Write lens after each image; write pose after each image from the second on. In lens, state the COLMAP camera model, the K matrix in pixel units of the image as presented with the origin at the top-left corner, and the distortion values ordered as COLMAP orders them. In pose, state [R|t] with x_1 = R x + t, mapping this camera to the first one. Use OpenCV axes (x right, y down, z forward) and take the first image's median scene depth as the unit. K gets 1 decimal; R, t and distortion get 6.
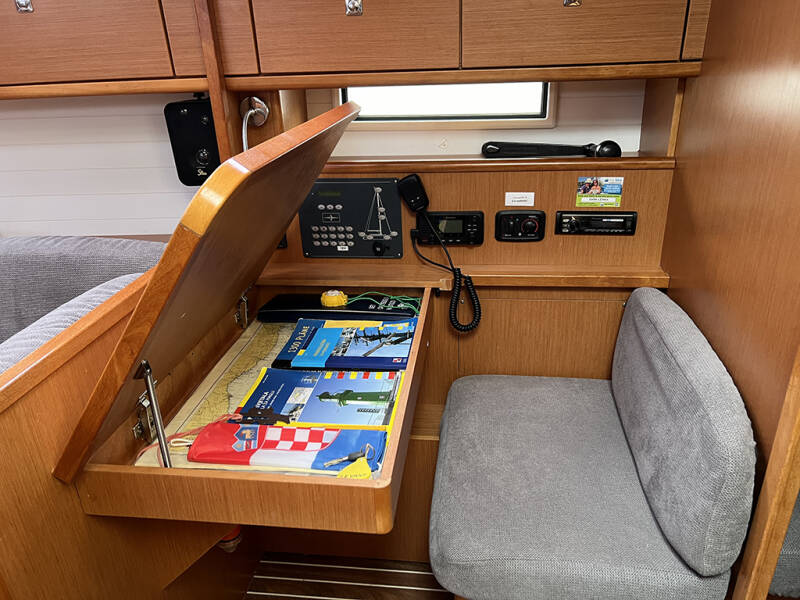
lens RADIAL K [[623.8, 0, 401.1], [0, 623.8, 303.2], [0, 0, 1]] dist [0.047559, -0.074759]
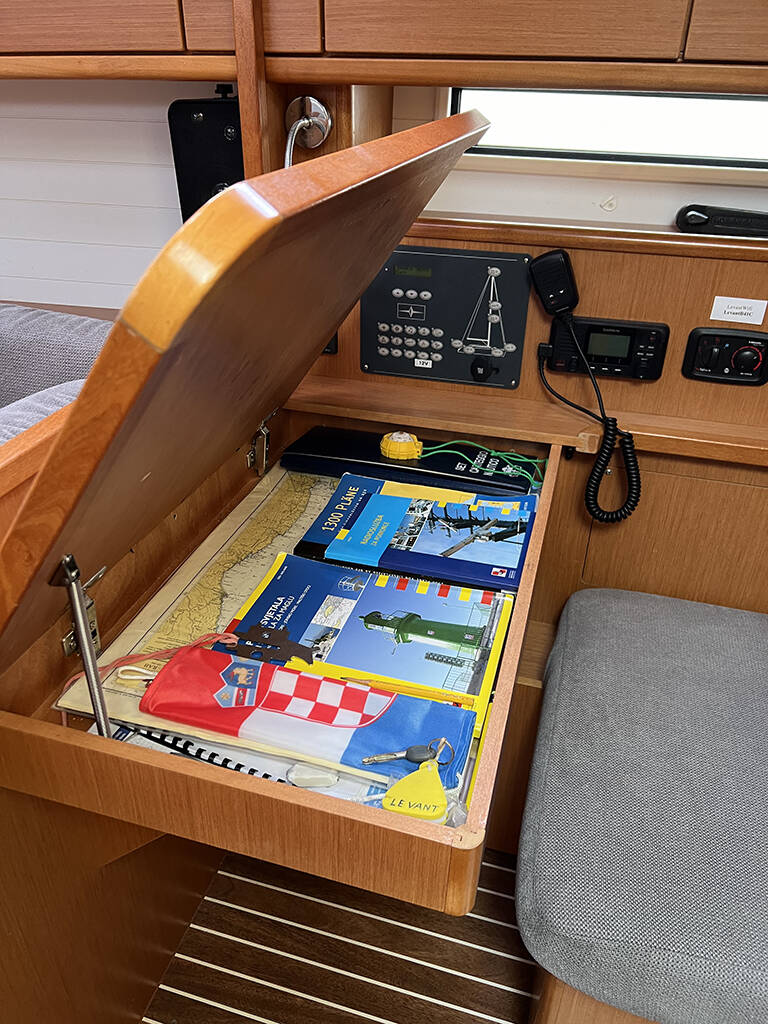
lens RADIAL K [[798.4, 0, 362.2], [0, 798.4, 526.4], [0, 0, 1]] dist [0.047559, -0.074759]
pose [[0.984759, 0.125310, -0.120614, -0.042345], [-0.107949, 0.984098, 0.141060, -0.038948], [0.136372, -0.125890, 0.982626, 0.208074]]
